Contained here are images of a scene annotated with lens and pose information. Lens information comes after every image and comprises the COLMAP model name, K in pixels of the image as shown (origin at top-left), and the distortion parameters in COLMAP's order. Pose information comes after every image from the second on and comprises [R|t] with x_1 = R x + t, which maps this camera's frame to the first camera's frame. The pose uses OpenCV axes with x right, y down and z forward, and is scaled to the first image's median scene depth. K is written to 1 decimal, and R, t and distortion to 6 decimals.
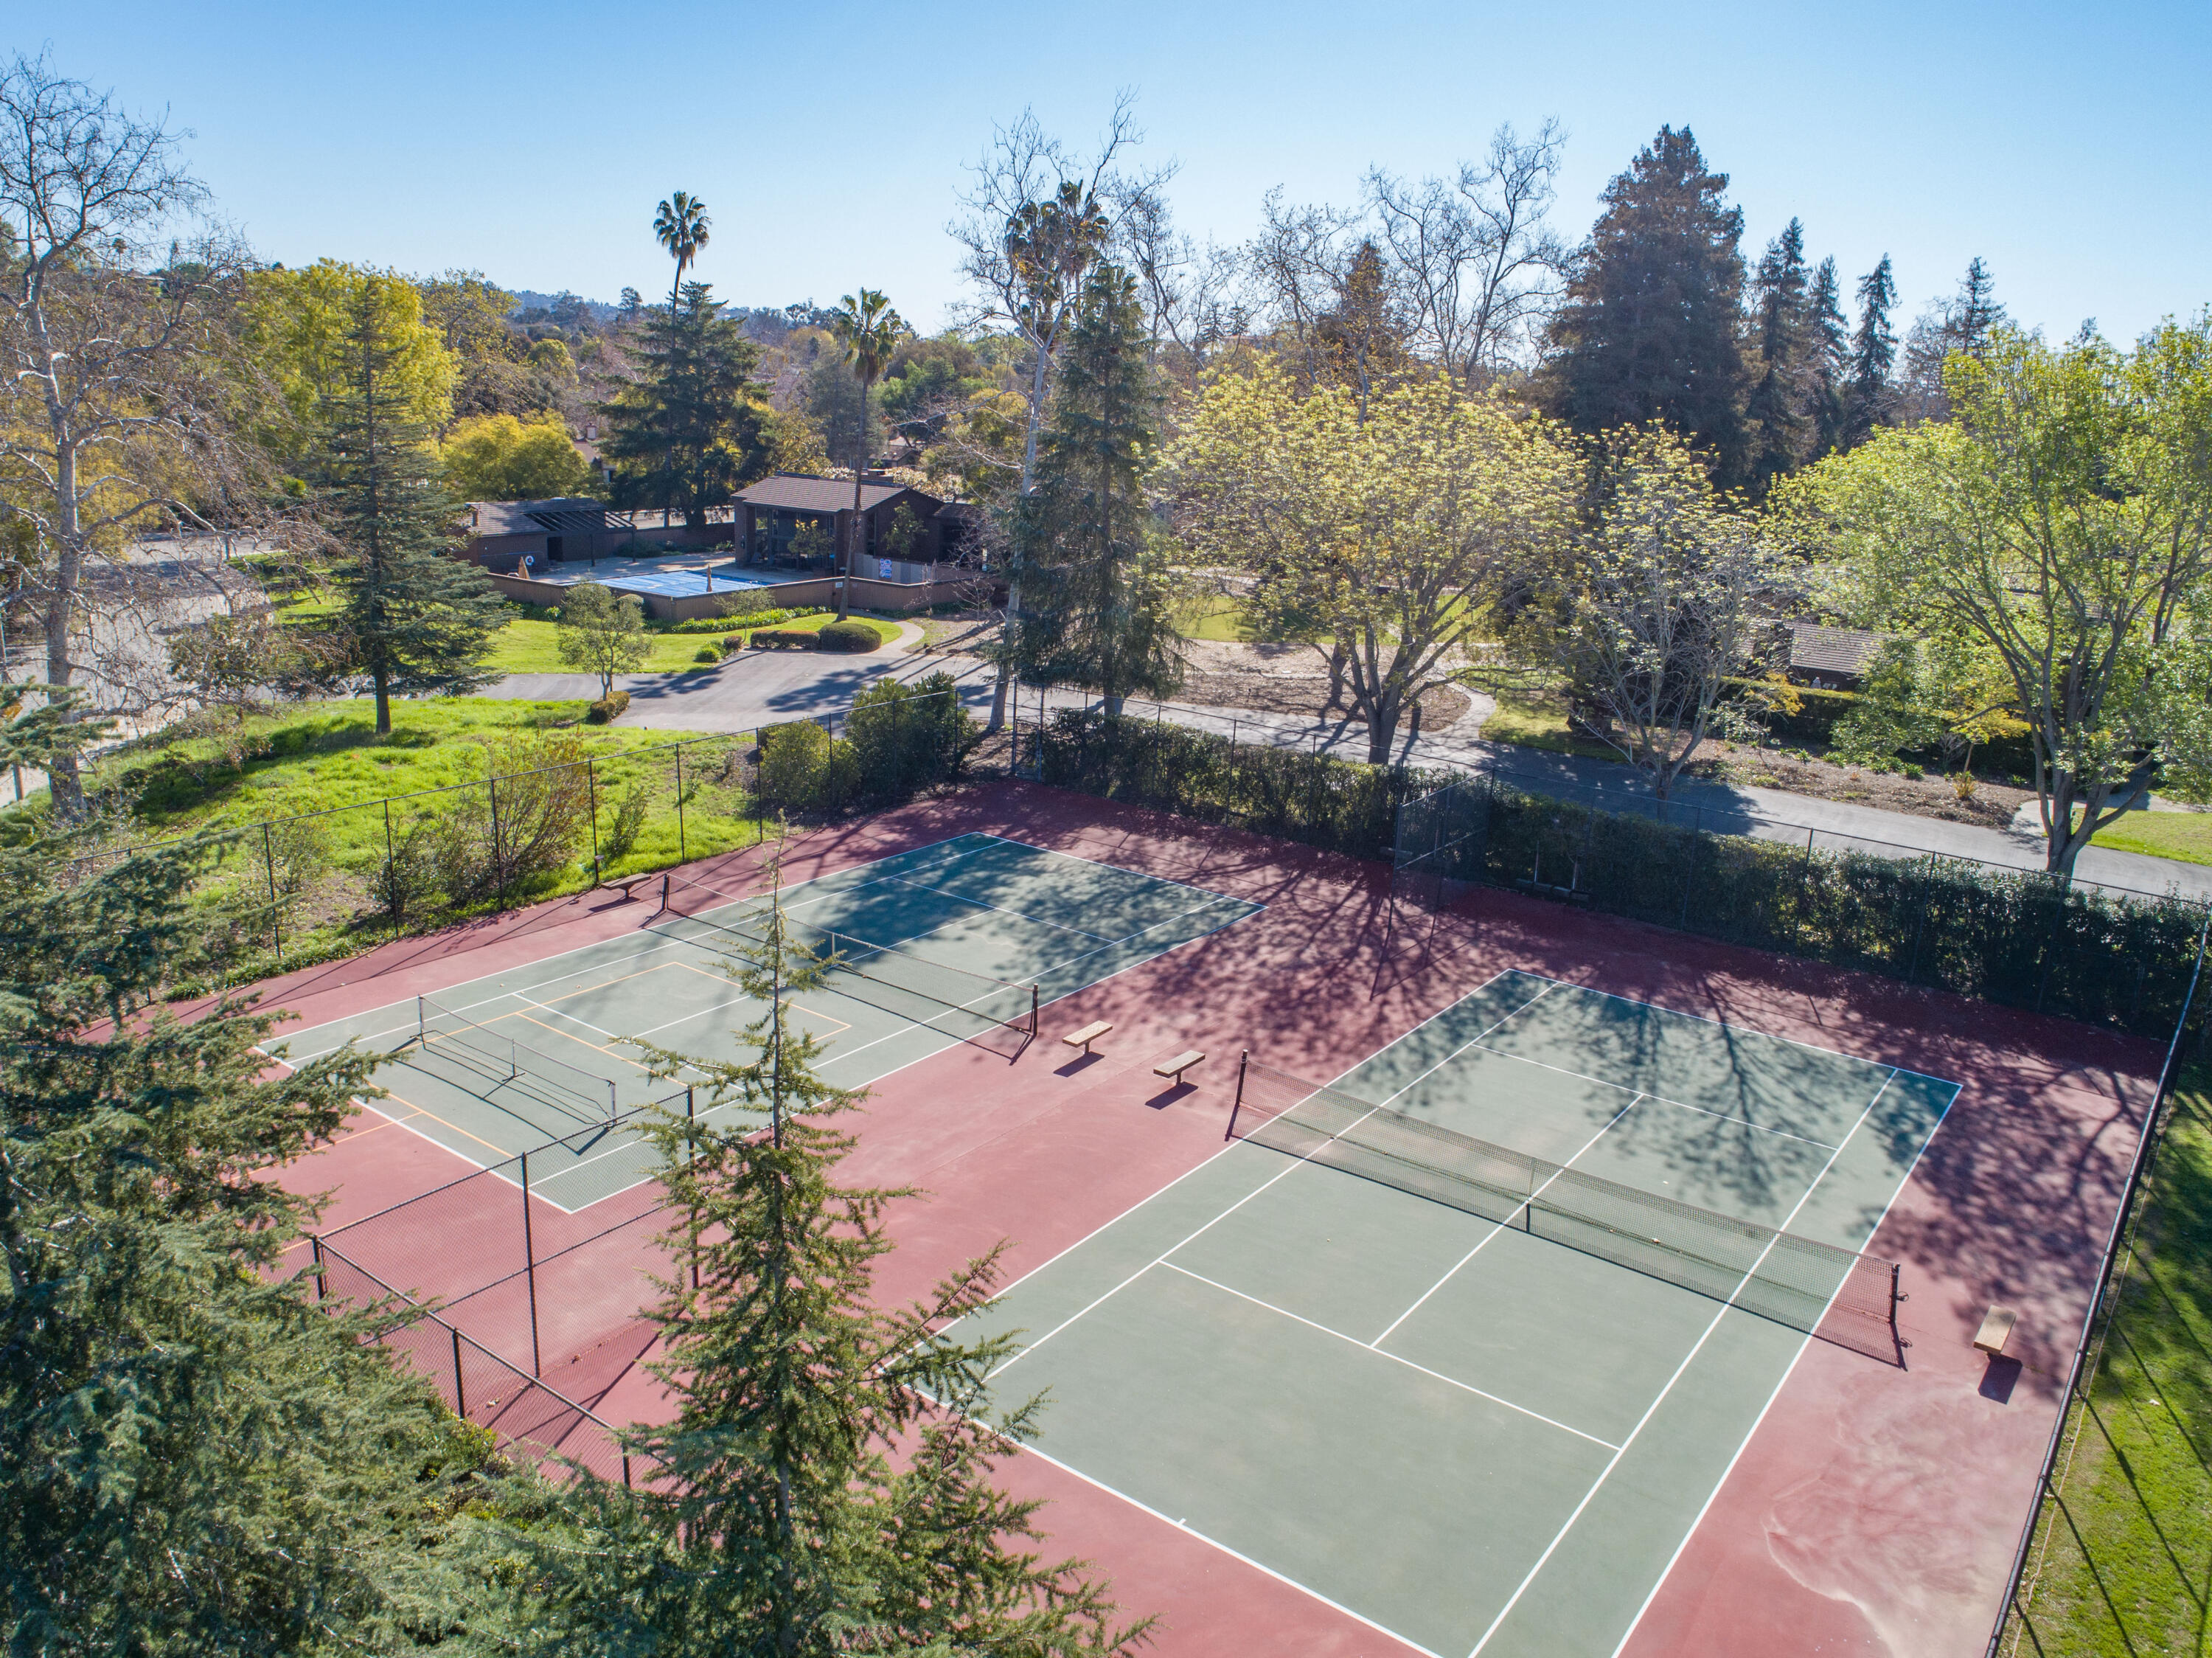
lens RADIAL K [[1712.7, 0, 1106.0], [0, 1712.7, 829.0], [0, 0, 1]] dist [-0.013725, -0.006444]
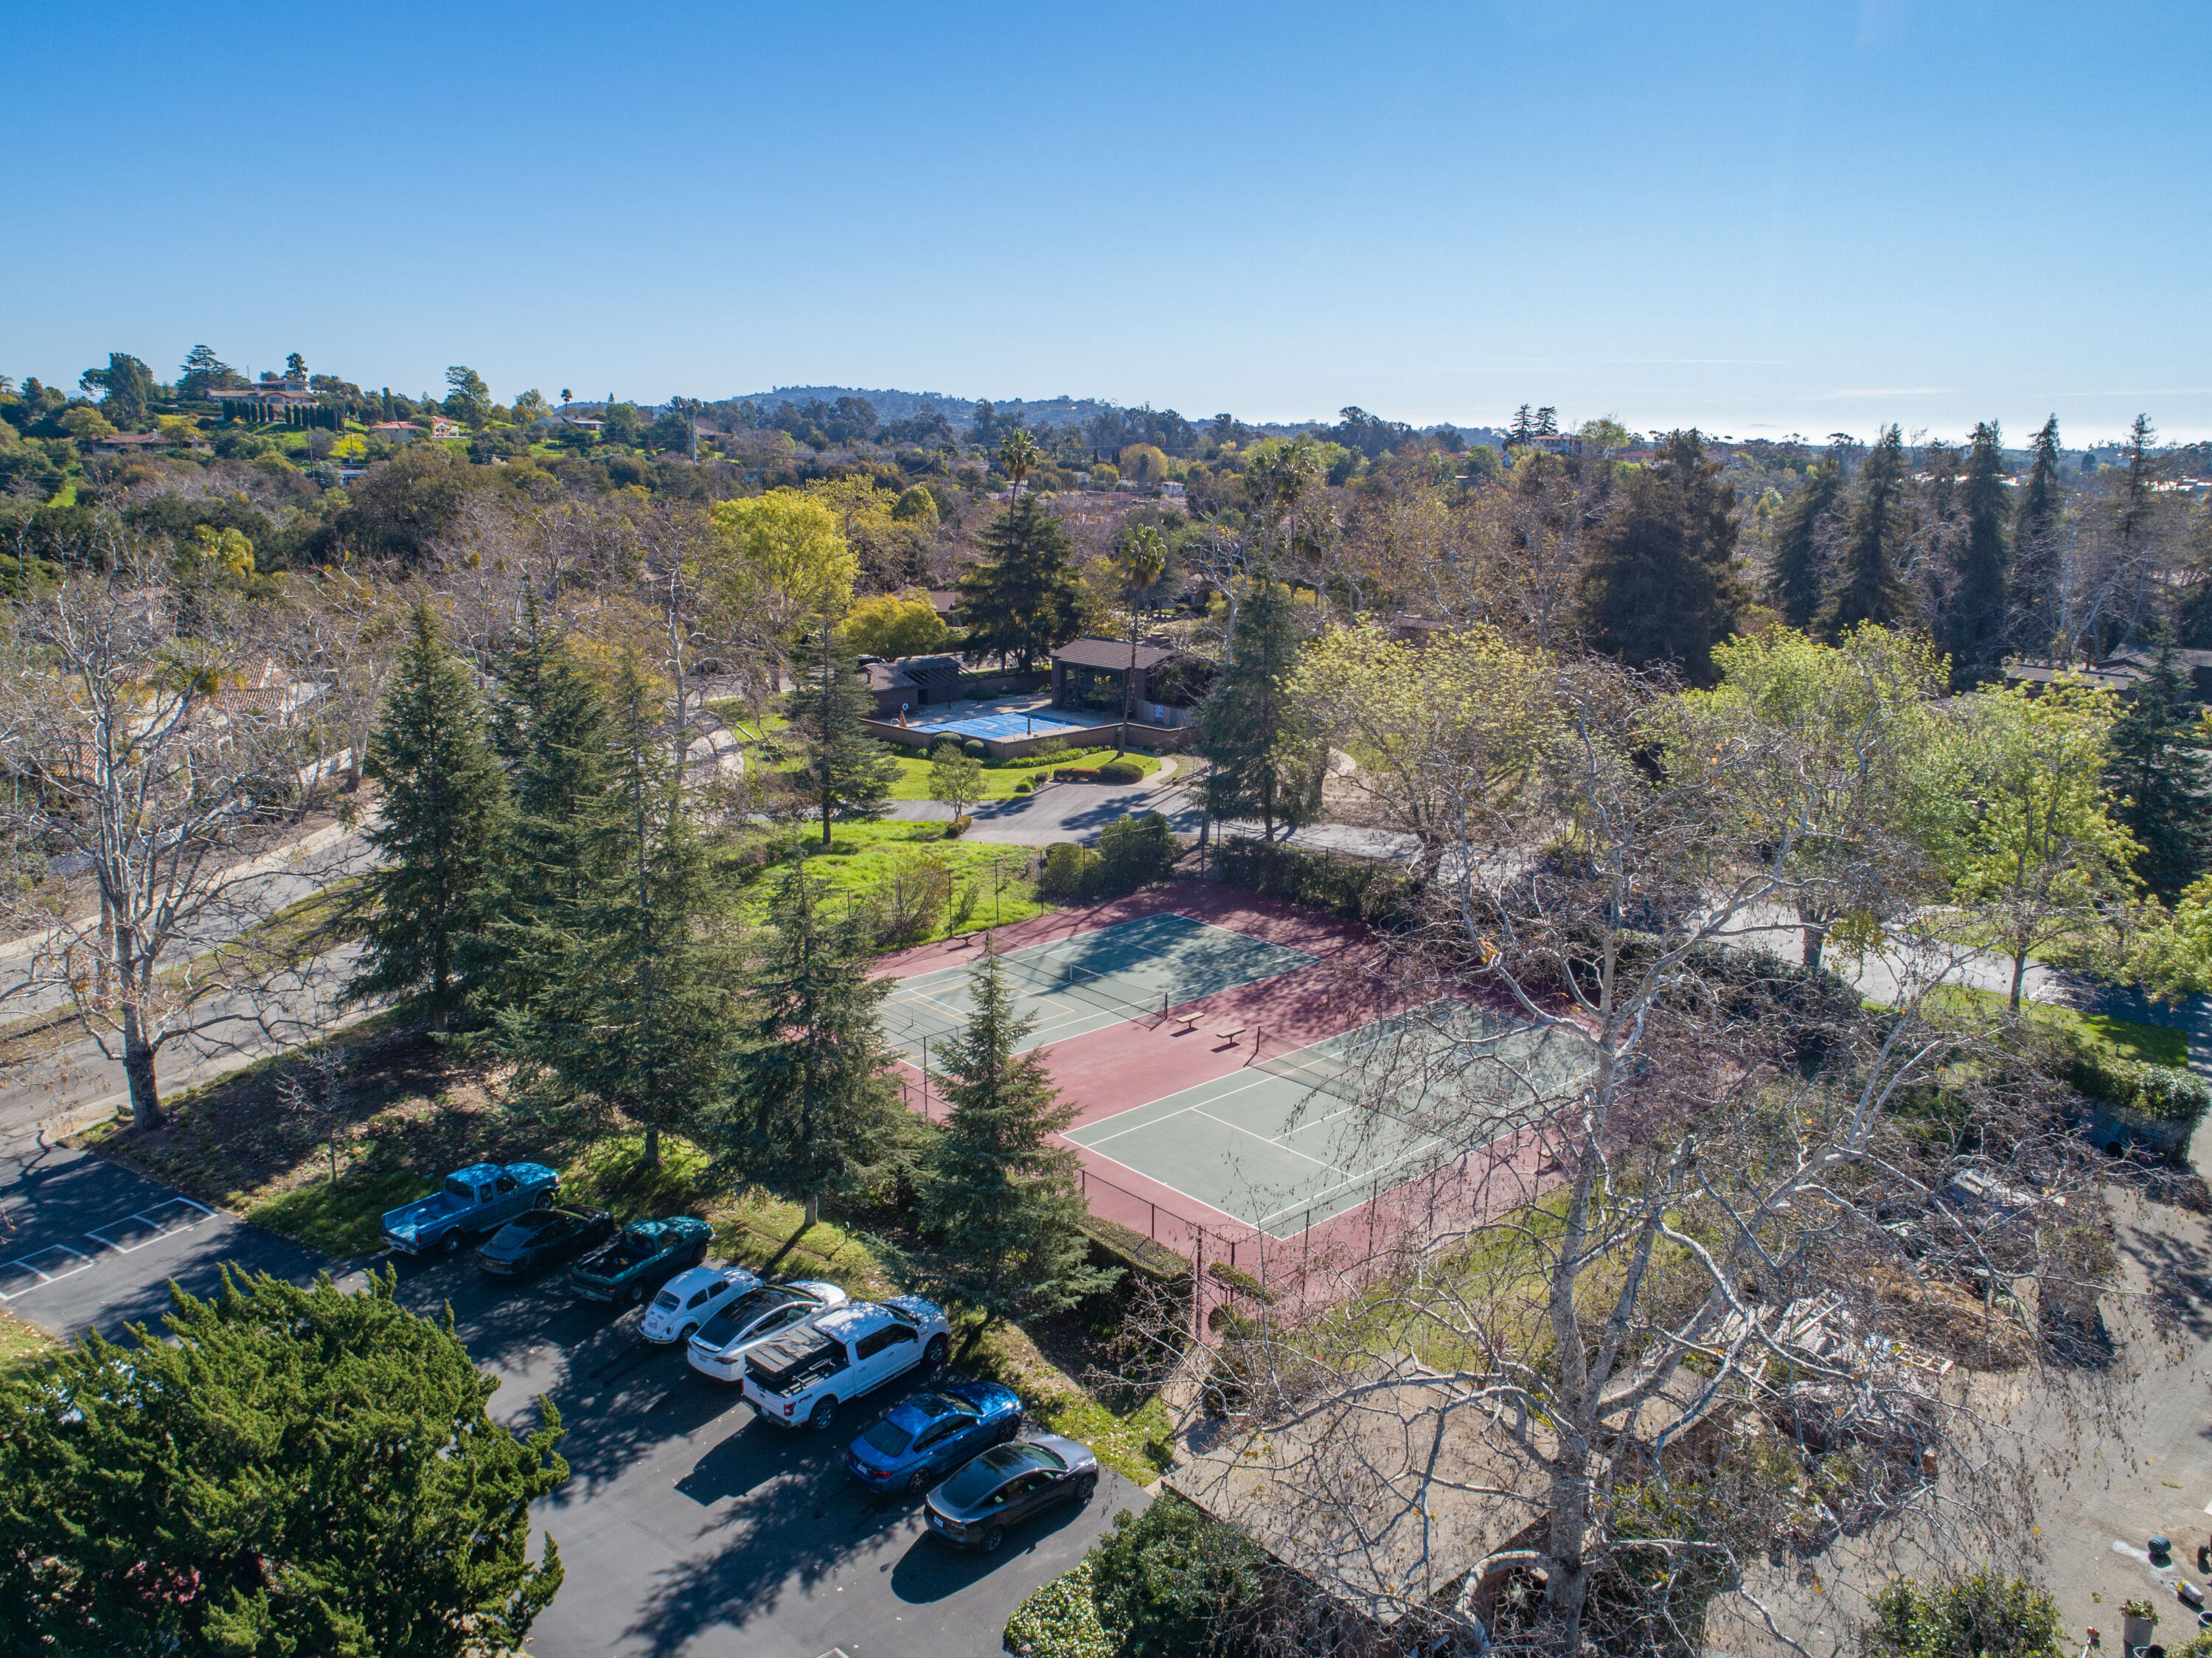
lens RADIAL K [[1695.4, 0, 1081.9], [0, 1695.4, 832.4], [0, 0, 1]] dist [-0.011949, 0.001084]
pose [[0.978384, 0.012560, -0.206414, 0.161792], [-0.020920, 0.999045, -0.038366, -0.009704], [0.205735, 0.041855, 0.977712, -0.570876]]
